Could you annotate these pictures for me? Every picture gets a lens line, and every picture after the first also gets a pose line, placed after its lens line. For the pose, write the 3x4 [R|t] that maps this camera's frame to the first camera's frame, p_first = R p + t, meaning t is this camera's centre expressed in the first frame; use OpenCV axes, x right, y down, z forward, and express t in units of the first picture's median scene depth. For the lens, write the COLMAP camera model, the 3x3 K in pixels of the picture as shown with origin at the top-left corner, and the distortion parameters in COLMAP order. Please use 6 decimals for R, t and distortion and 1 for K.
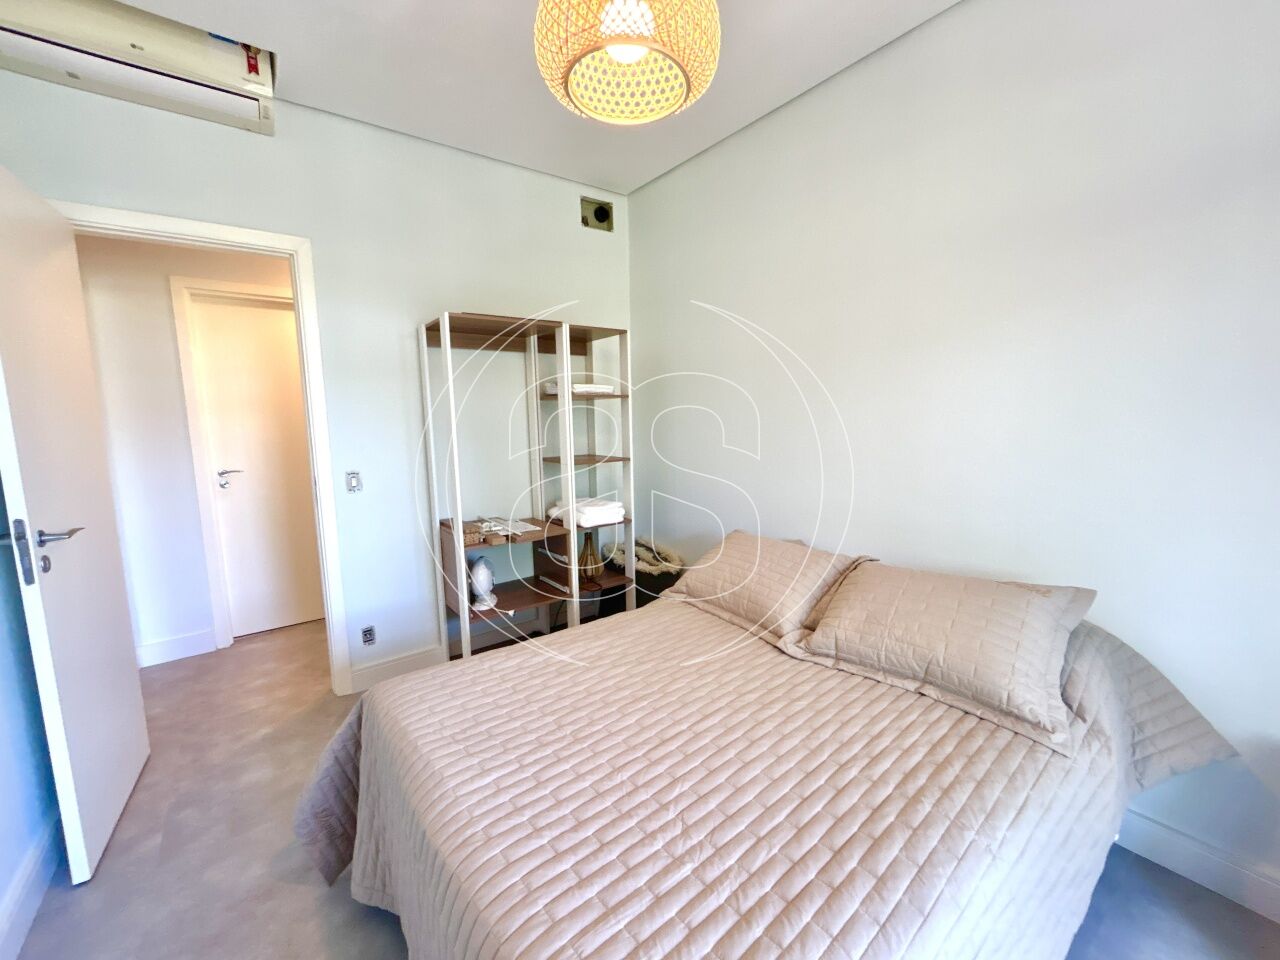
lens RADIAL K [[519.9, 0, 636.3], [0, 519.9, 480.6], [0, 0, 1]] dist [0.000917, -0.000088]
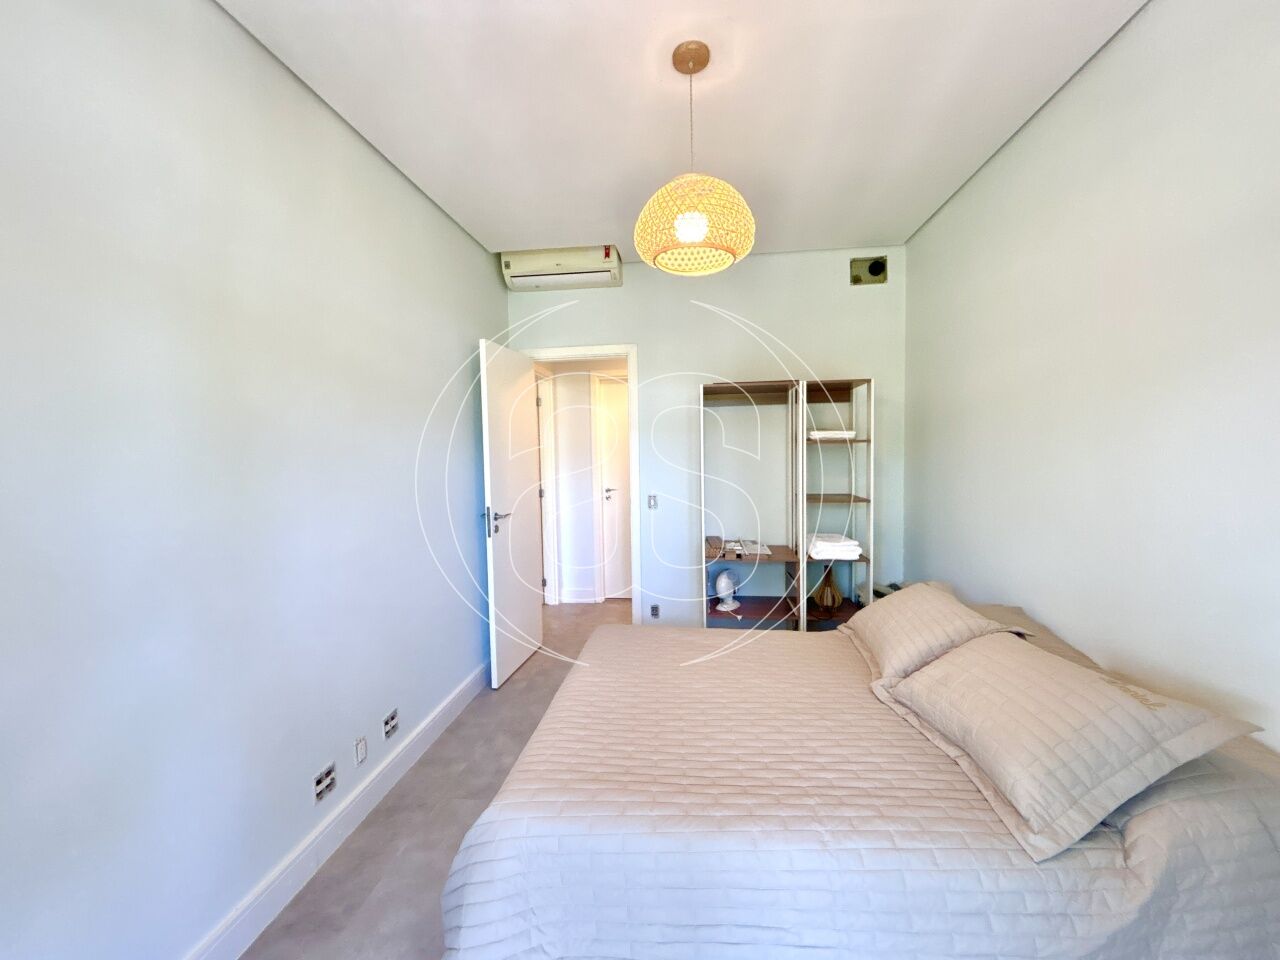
lens RADIAL K [[519.9, 0, 636.3], [0, 519.9, 480.6], [0, 0, 1]] dist [0.000917, -0.000088]
pose [[0.722228, 0.049296, -0.689896, 0.419811], [-0.085875, 0.996130, -0.018721, -0.025844], [0.686303, 0.072765, 0.723667, -0.086812]]
